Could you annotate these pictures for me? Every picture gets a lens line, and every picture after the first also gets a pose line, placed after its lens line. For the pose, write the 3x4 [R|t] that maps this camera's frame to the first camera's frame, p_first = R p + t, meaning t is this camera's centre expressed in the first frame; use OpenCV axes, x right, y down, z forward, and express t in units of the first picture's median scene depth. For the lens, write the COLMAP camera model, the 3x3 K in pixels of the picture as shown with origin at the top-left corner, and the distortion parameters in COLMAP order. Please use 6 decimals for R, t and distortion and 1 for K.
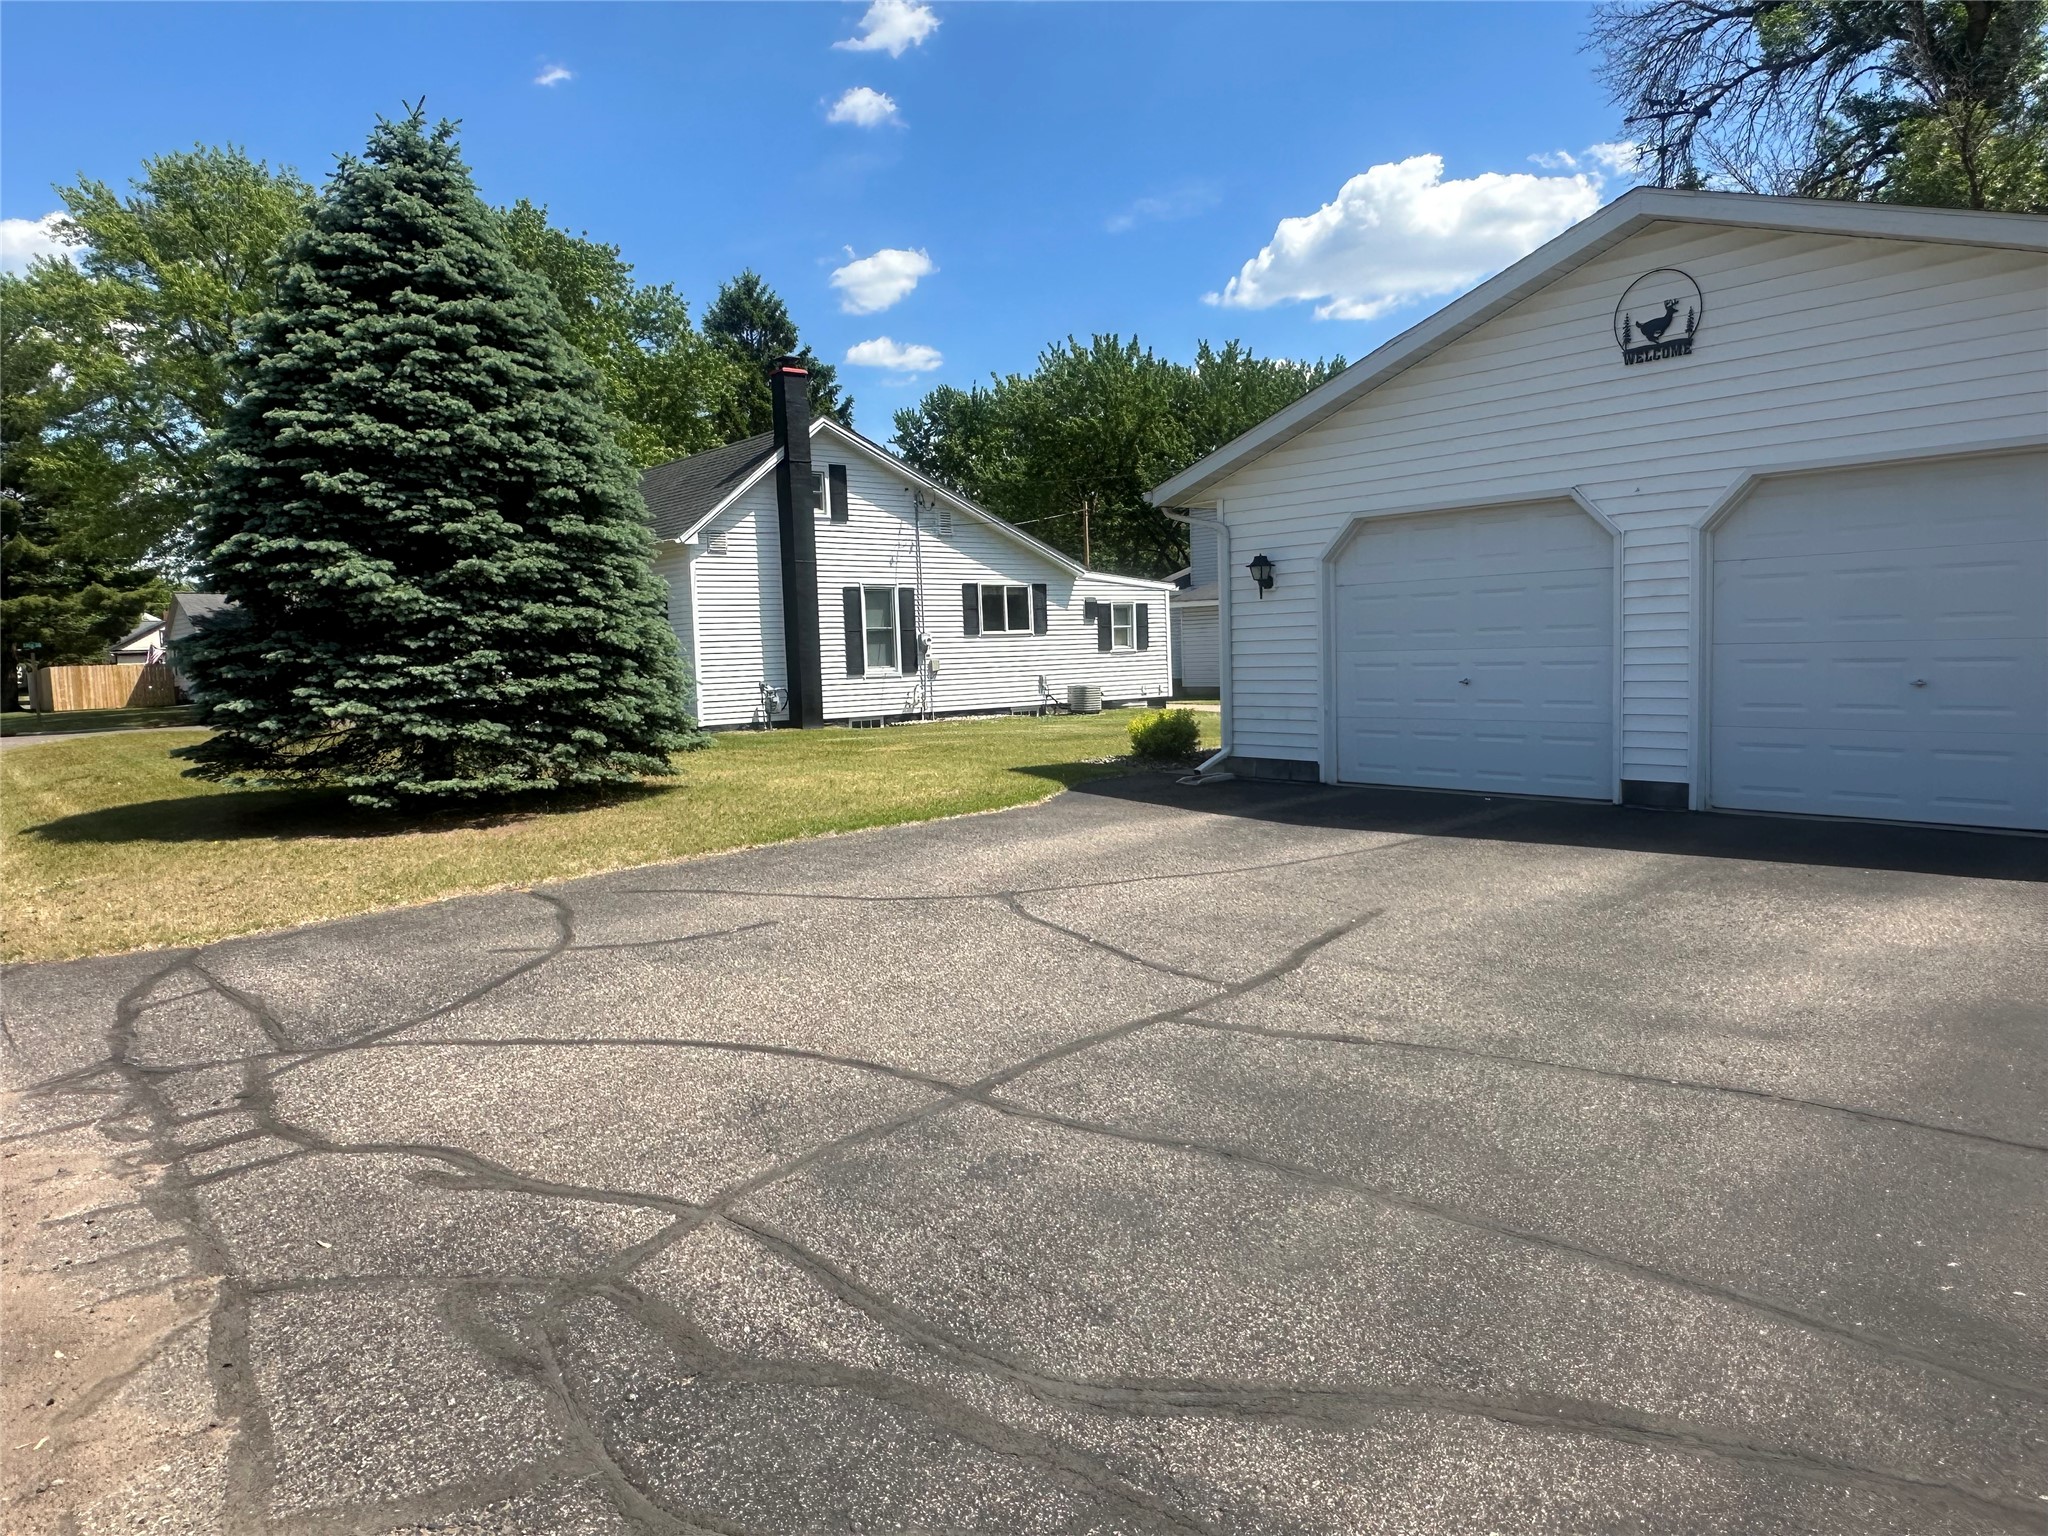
lens RADIAL K [[1328.5, 0, 1023.1], [0, 1328.5, 758.1], [0, 0, 1]] dist [-0.004538, 0.002049]
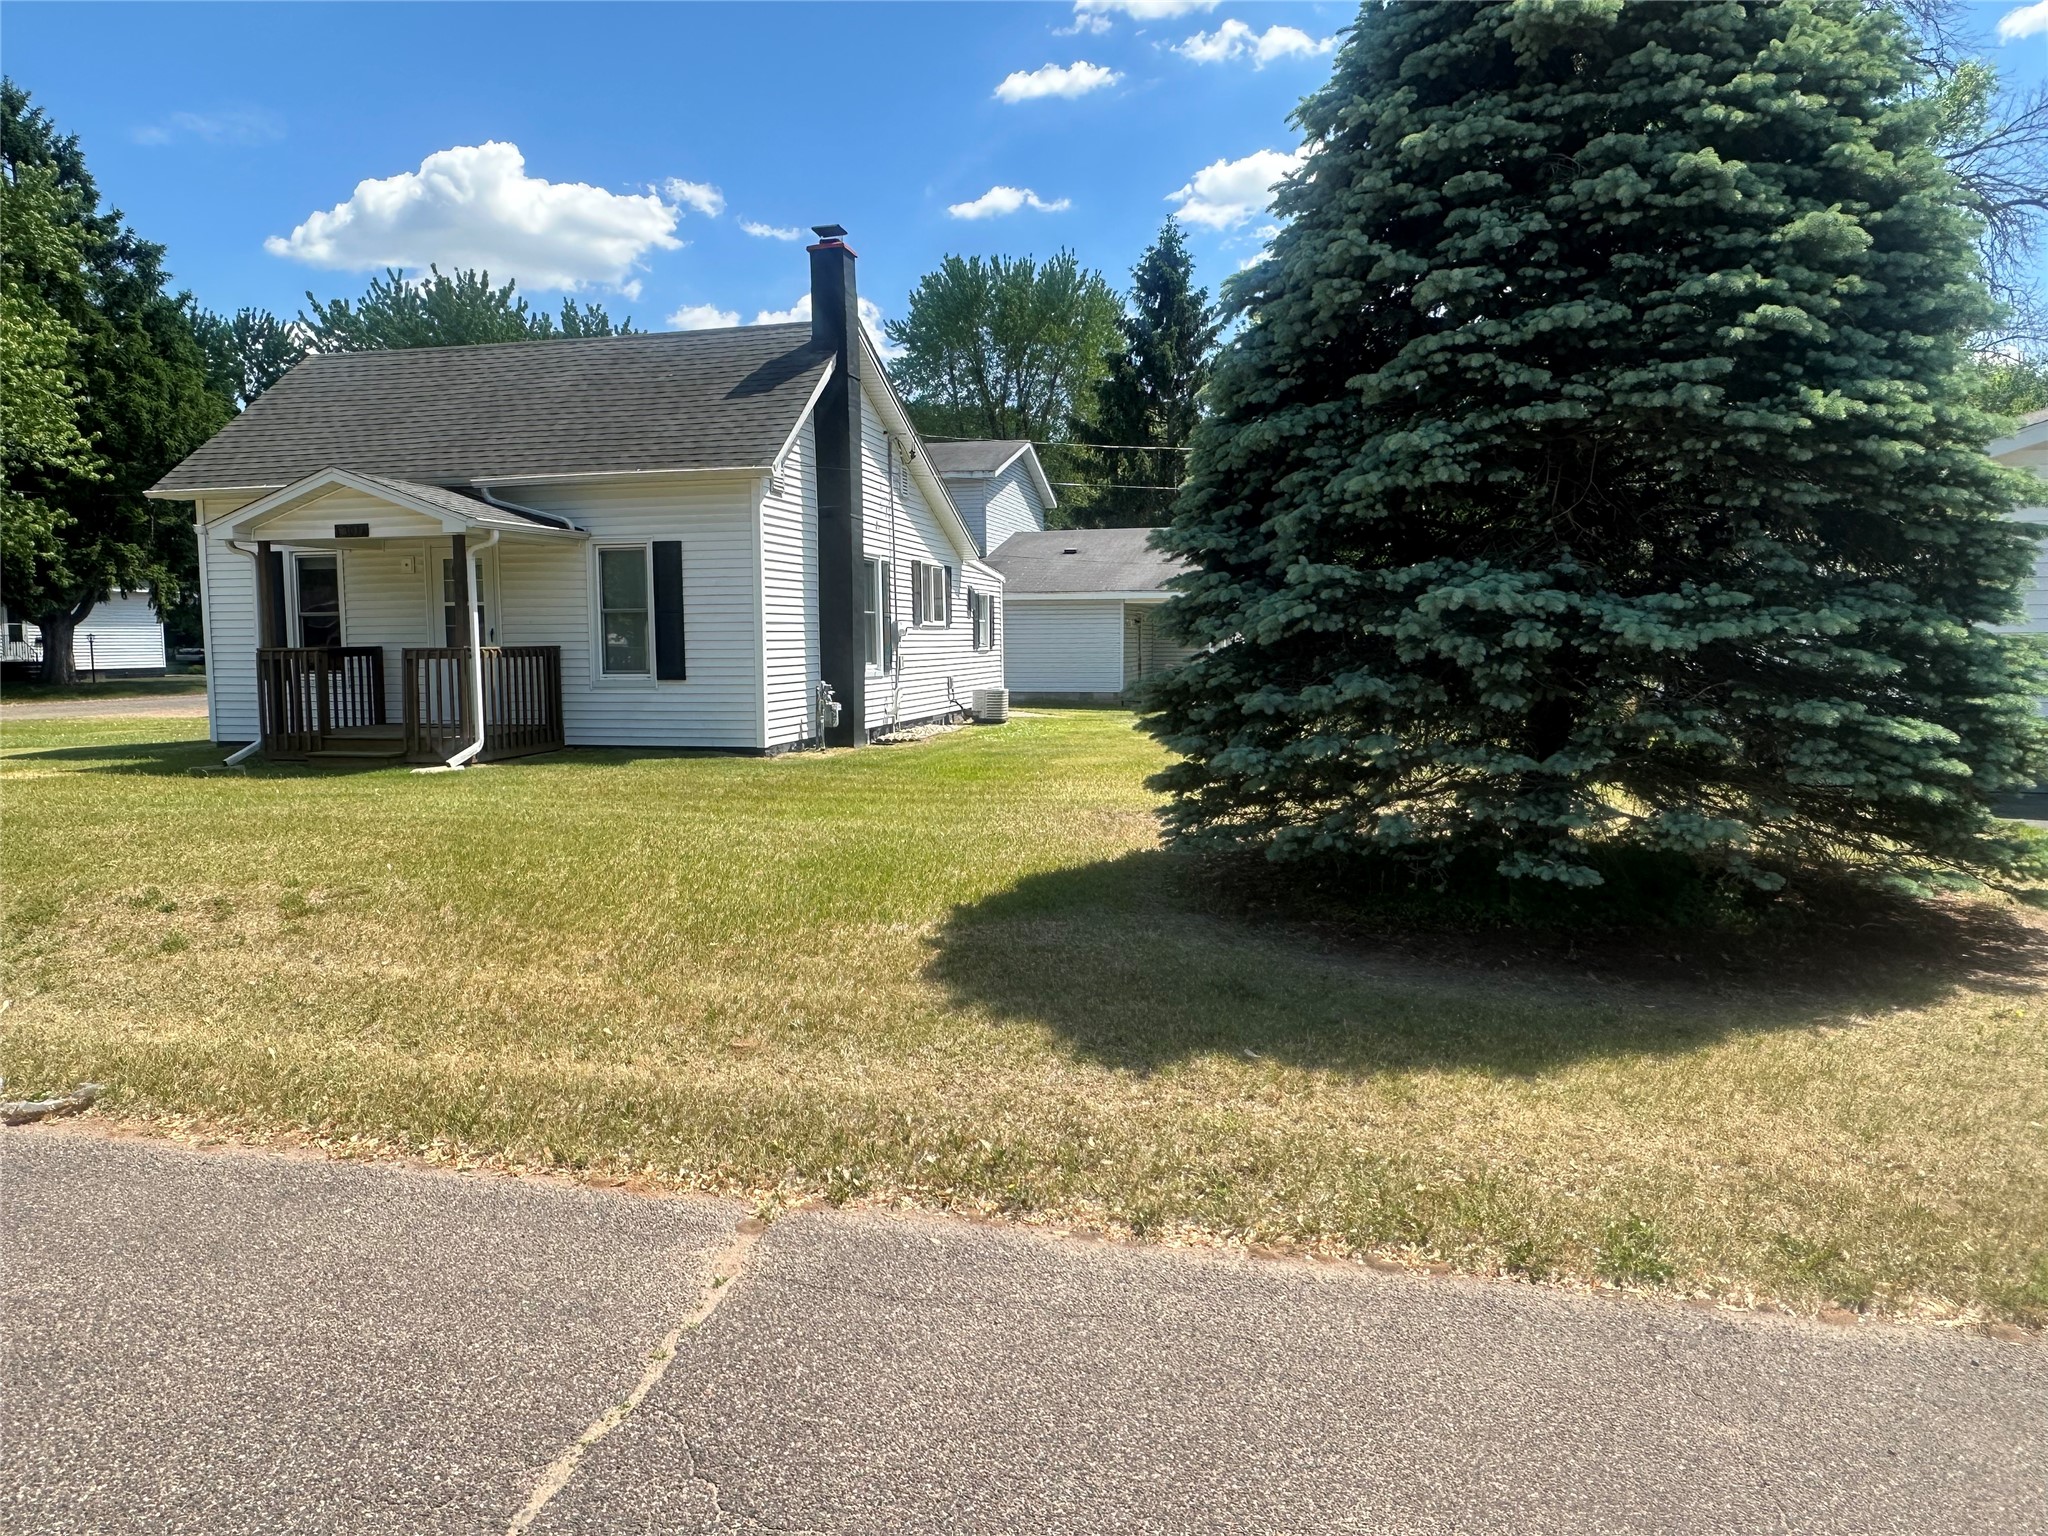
lens RADIAL K [[1328.5, 0, 1032.7], [0, 1328.5, 770.9], [0, 0, 1]] dist [-0.004538, 0.002049]
pose [[0.800269, -0.034657, 0.598639, -0.890469], [0.029863, 0.999393, 0.017937, -0.031799], [-0.598897, 0.003523, 0.800818, 0.591811]]
